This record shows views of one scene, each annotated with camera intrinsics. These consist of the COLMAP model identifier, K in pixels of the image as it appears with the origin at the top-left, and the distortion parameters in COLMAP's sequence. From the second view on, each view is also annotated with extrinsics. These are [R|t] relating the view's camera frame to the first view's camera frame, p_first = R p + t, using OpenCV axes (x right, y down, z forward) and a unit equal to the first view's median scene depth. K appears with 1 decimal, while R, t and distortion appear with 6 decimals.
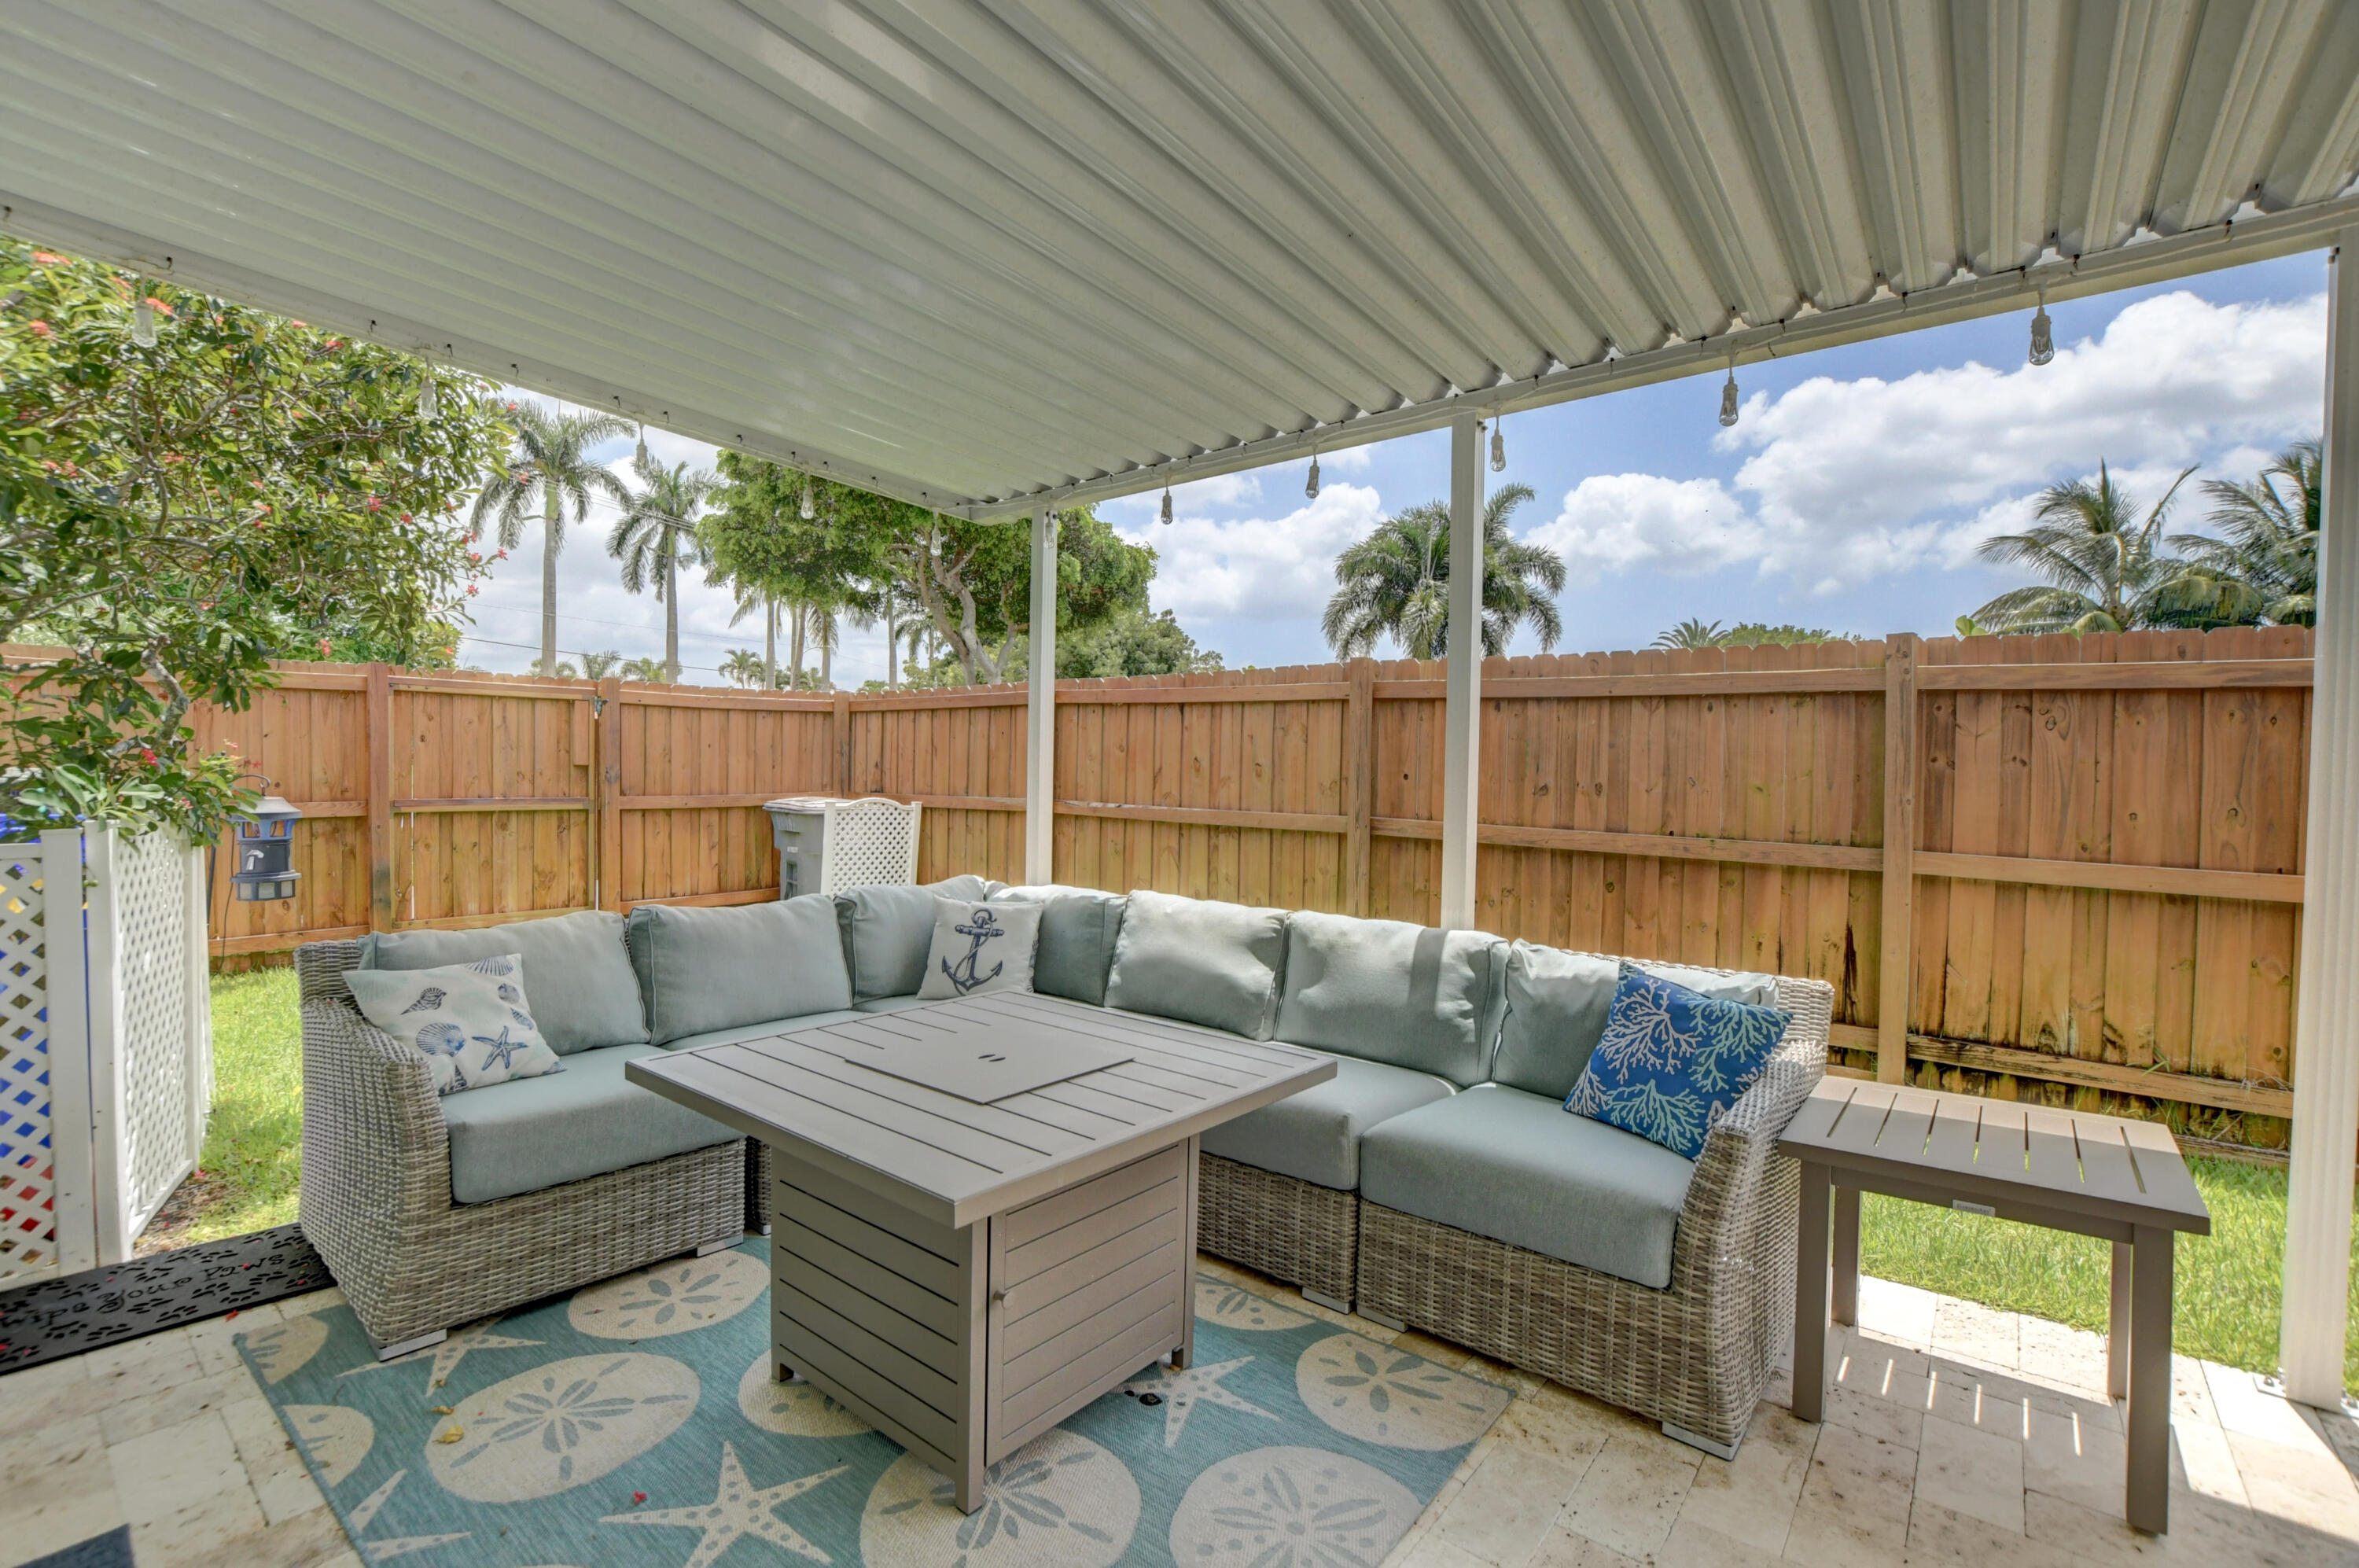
lens RADIAL K [[1047.3, 0, 1157.3], [0, 1047.3, 792.1], [0, 0, 1]] dist [-0.038209, 0.007615]
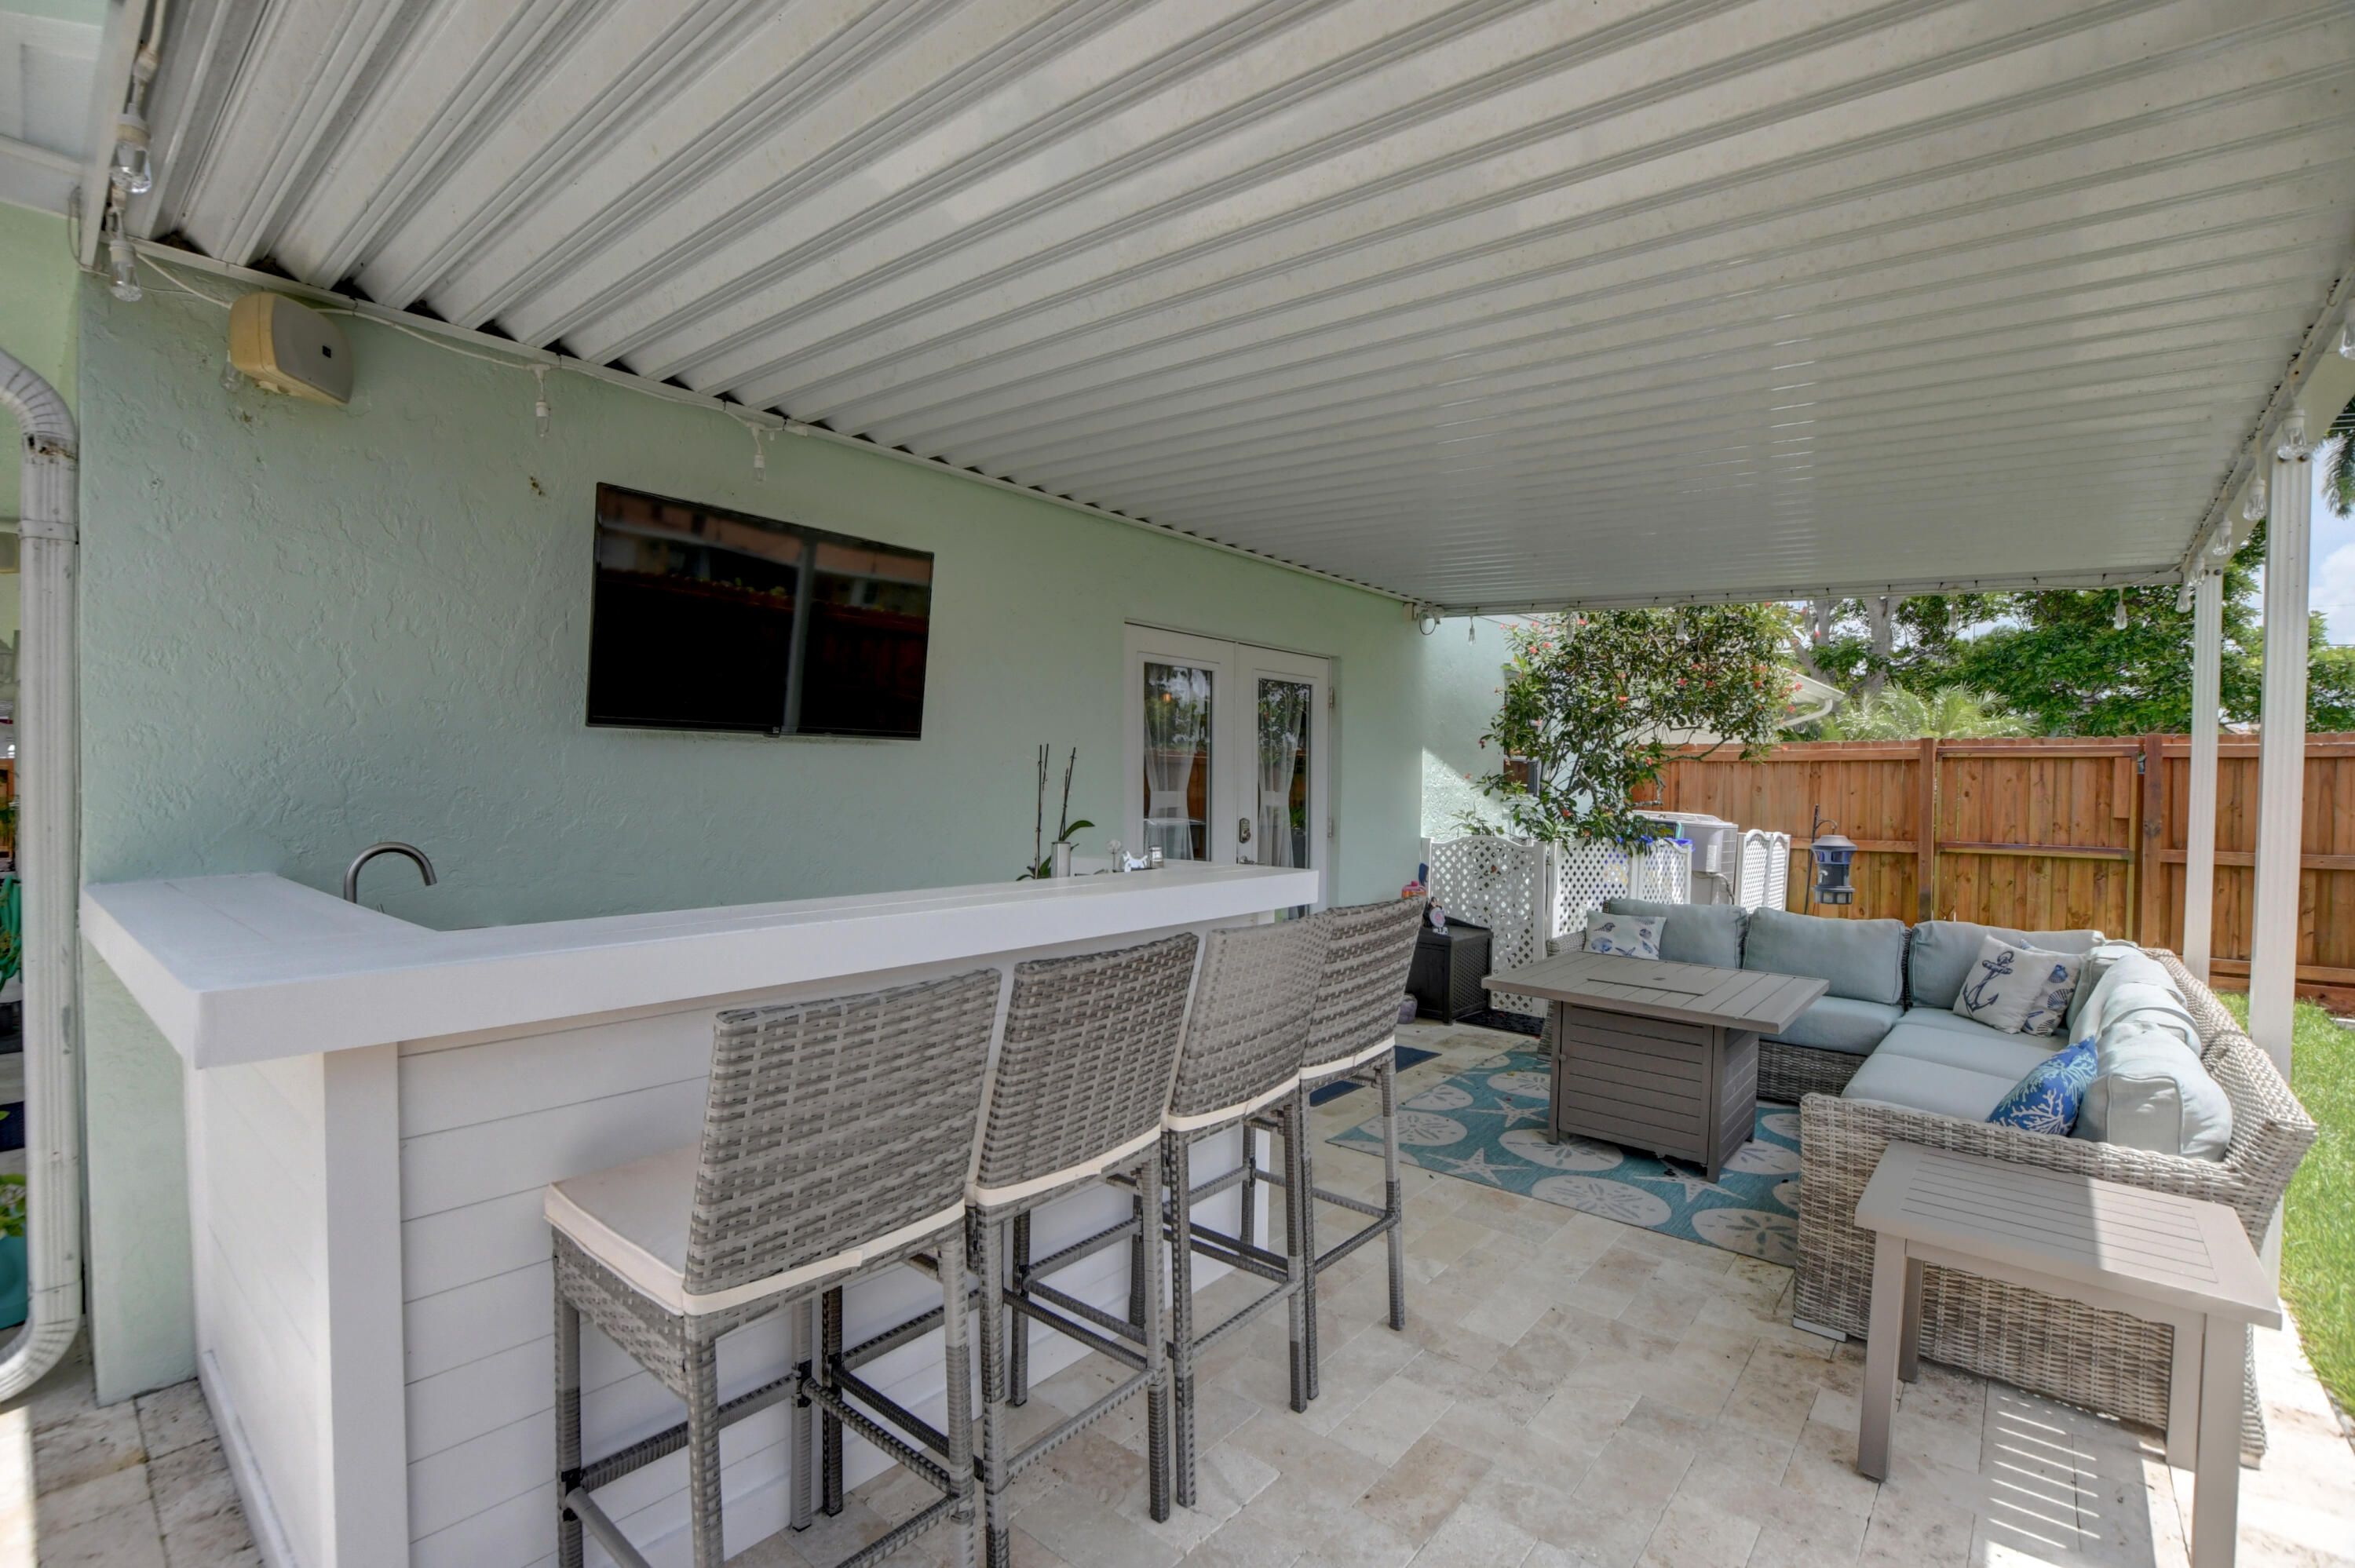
lens RADIAL K [[1045.4, 0, 1155.3], [0, 1045.4, 792.1], [0, 0, 1]] dist [-0.038209, 0.007615]
pose [[-0.020833, -0.001728, -0.999781, 0.566009], [-0.035684, 0.999363, -0.000983, -0.018402], [0.999146, 0.035656, -0.020881, 0.028749]]
